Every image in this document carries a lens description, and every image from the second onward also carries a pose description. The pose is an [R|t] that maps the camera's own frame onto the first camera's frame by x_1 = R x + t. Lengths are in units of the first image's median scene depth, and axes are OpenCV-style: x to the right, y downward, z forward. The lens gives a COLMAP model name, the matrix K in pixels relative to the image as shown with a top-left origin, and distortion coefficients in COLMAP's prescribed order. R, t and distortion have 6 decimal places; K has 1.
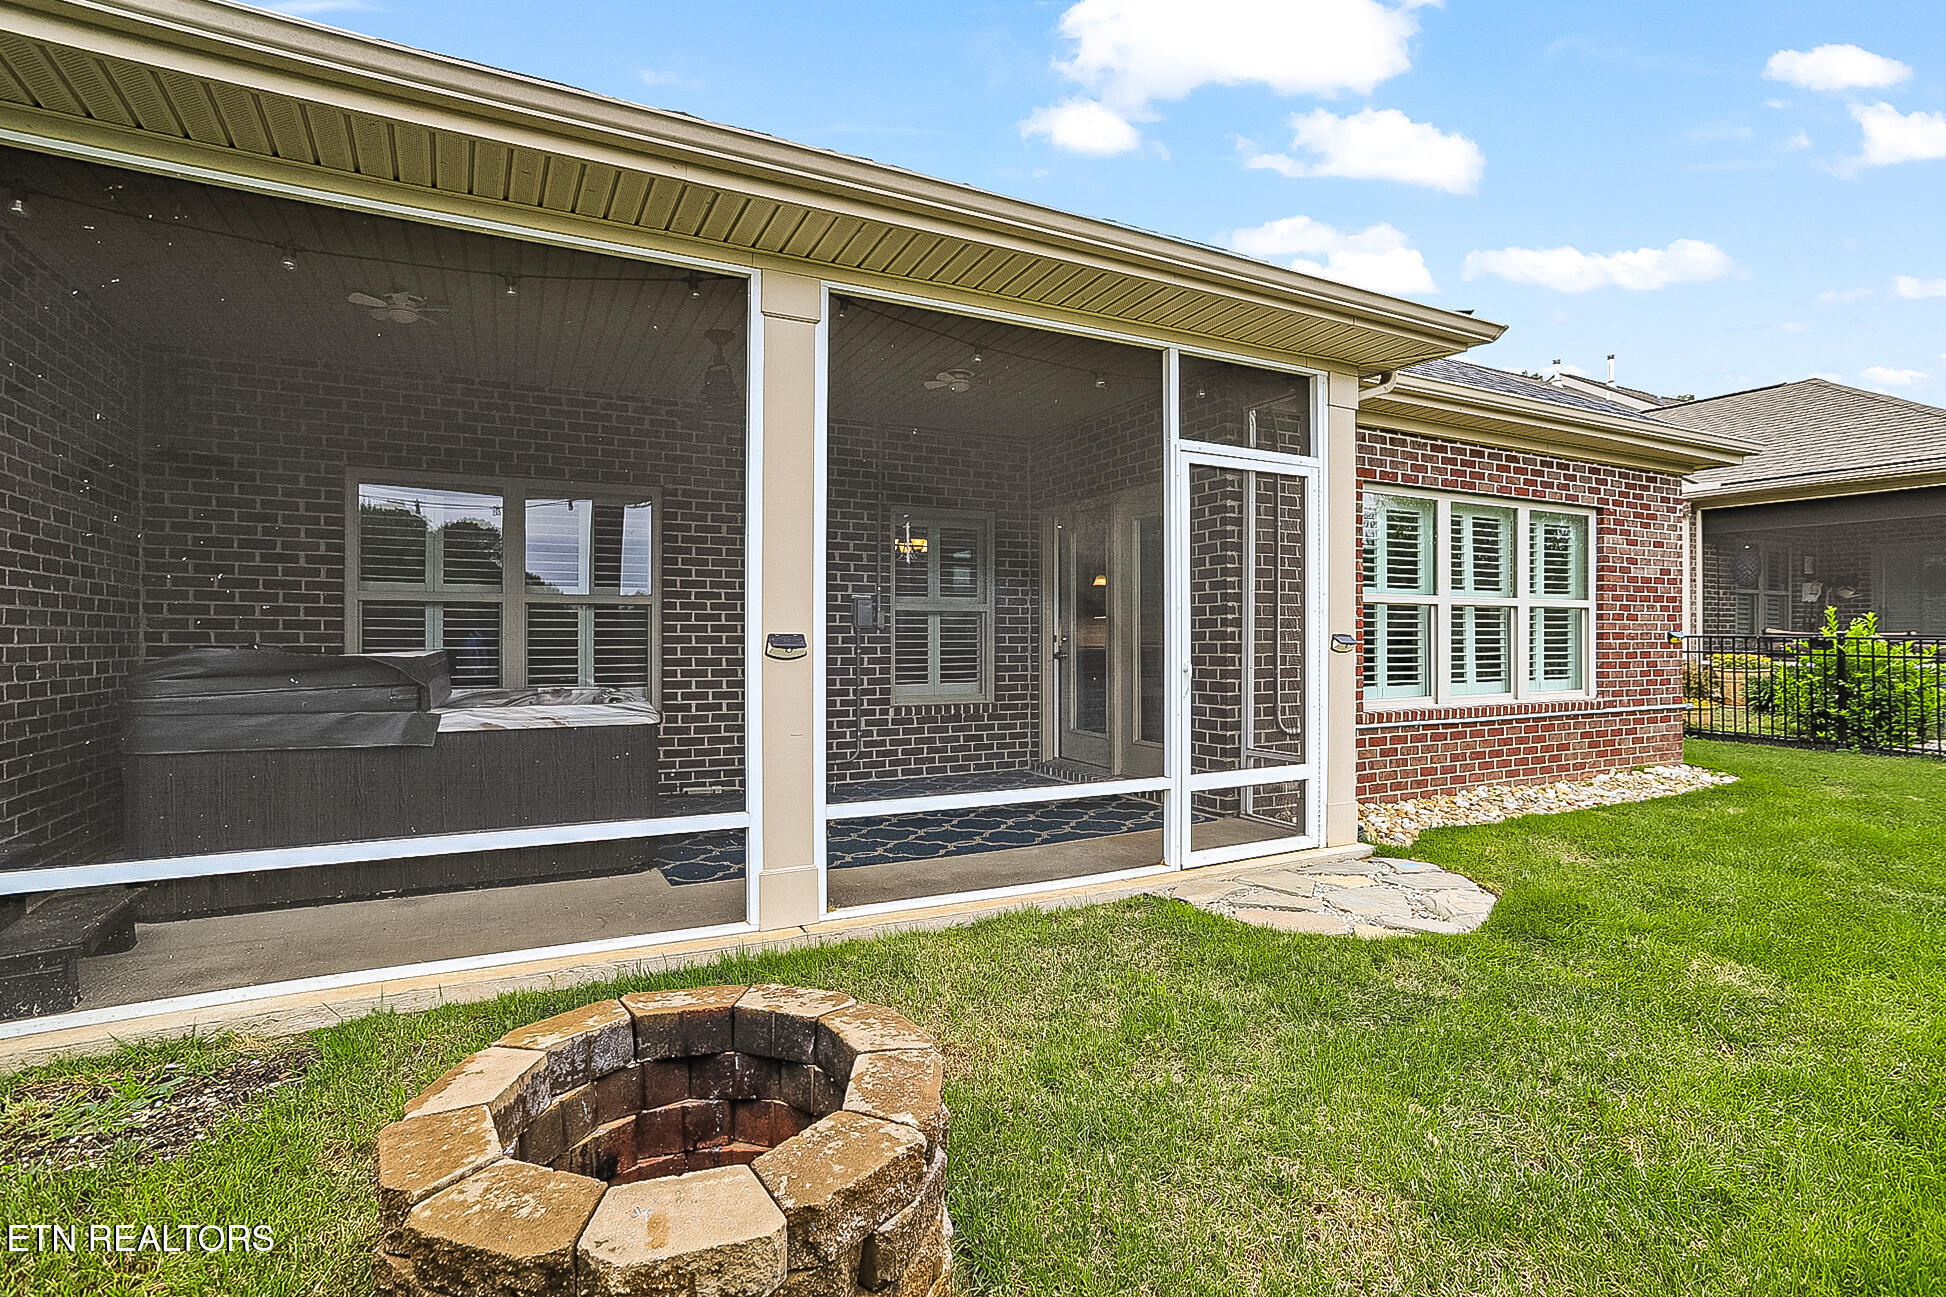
lens RADIAL K [[969.0, 0, 968.7], [0, 969.0, 638.4], [0, 0, 1]] dist [-0.032852, 0.017302]
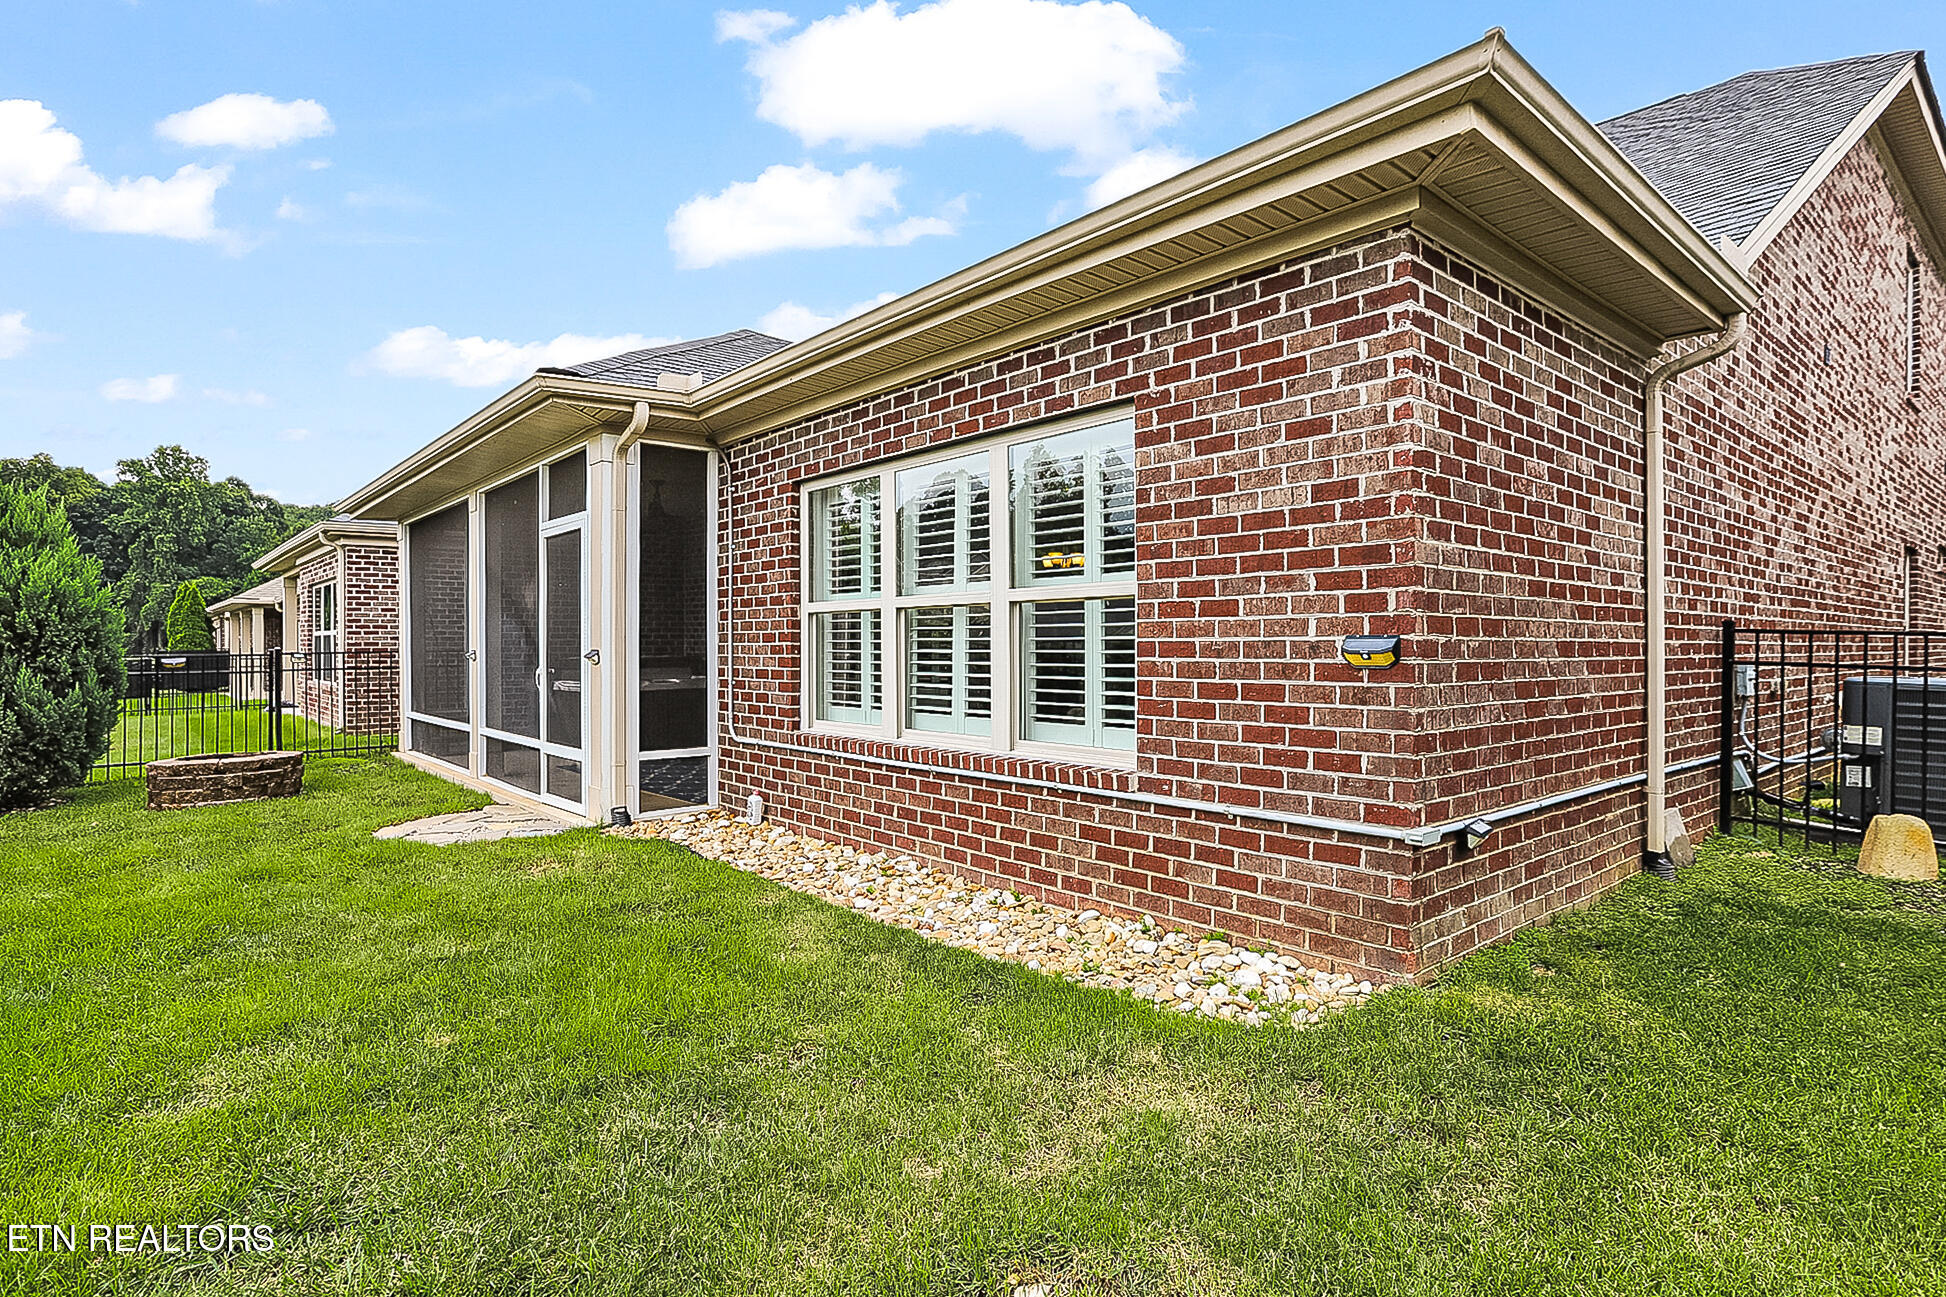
lens RADIAL K [[969.0, 0, 967.9], [0, 969.0, 642.3], [0, 0, 1]] dist [-0.032852, 0.017302]
pose [[0.219346, 0.005407, -0.975632, 1.190463], [0.006881, 0.999951, 0.007089, -0.011647], [0.975623, -0.008268, 0.219298, 0.835466]]
